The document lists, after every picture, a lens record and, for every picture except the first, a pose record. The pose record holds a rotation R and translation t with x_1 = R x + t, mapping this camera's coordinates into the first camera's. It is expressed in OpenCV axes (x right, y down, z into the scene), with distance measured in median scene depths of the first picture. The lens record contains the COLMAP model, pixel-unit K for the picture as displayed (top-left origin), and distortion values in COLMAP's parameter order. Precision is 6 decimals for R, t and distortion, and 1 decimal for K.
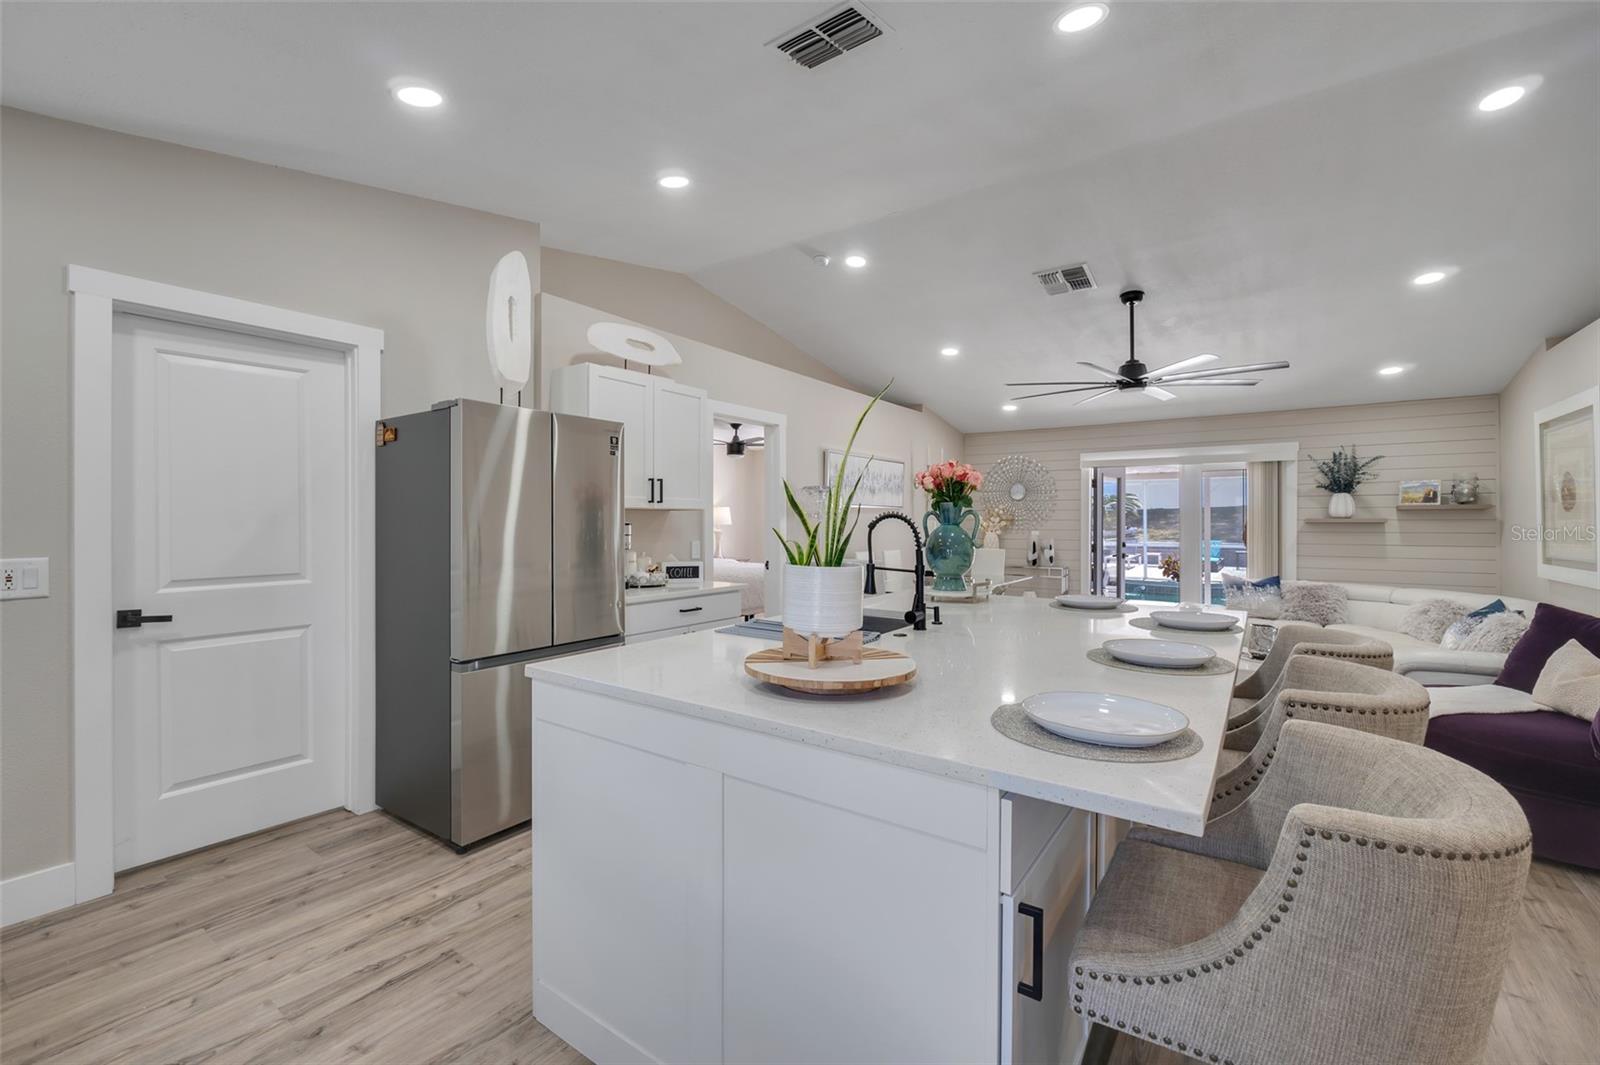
lens RADIAL K [[676.4, 0, 797.6], [0, 676.4, 522.1], [0, 0, 1]] dist [-0.002900, -0.000095]
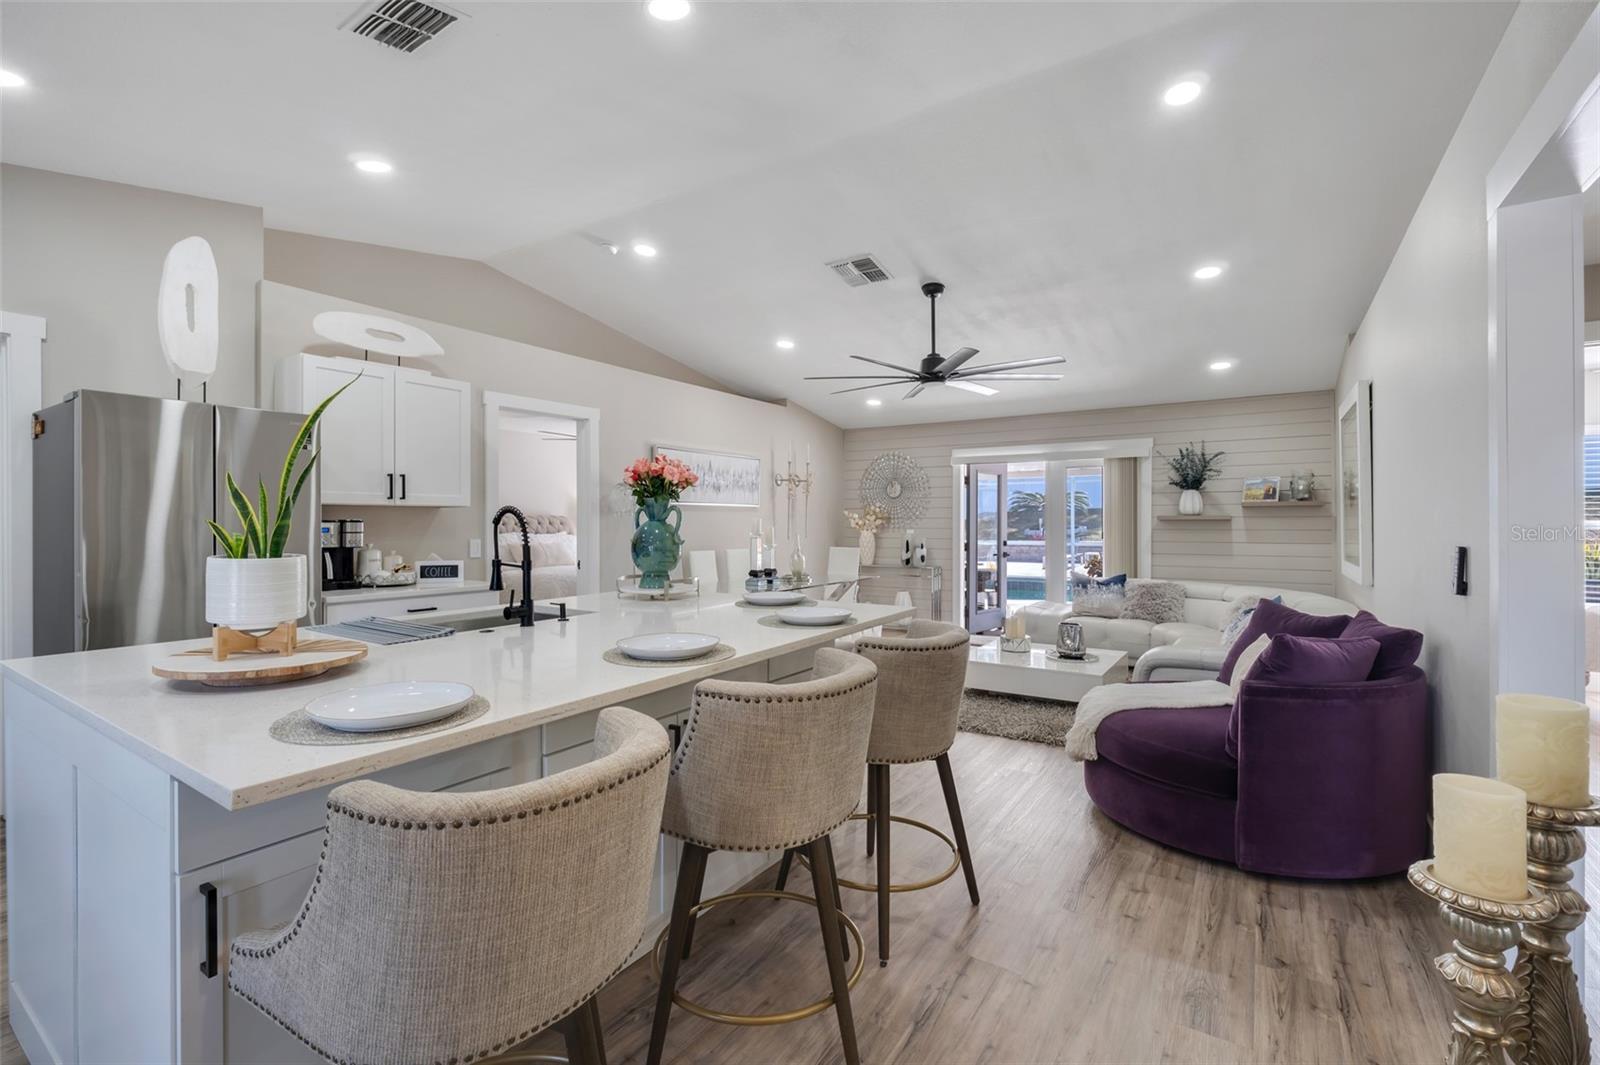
lens RADIAL K [[708.0, 0, 795.6], [0, 708.0, 523.4], [0, 0, 1]] dist [-0.001561, 0.000194]
pose [[0.999569, -0.001608, 0.029299, 0.264099], [0.001552, 0.999997, 0.001964, 0.003964], [-0.029302, -0.001918, 0.999569, -0.020355]]
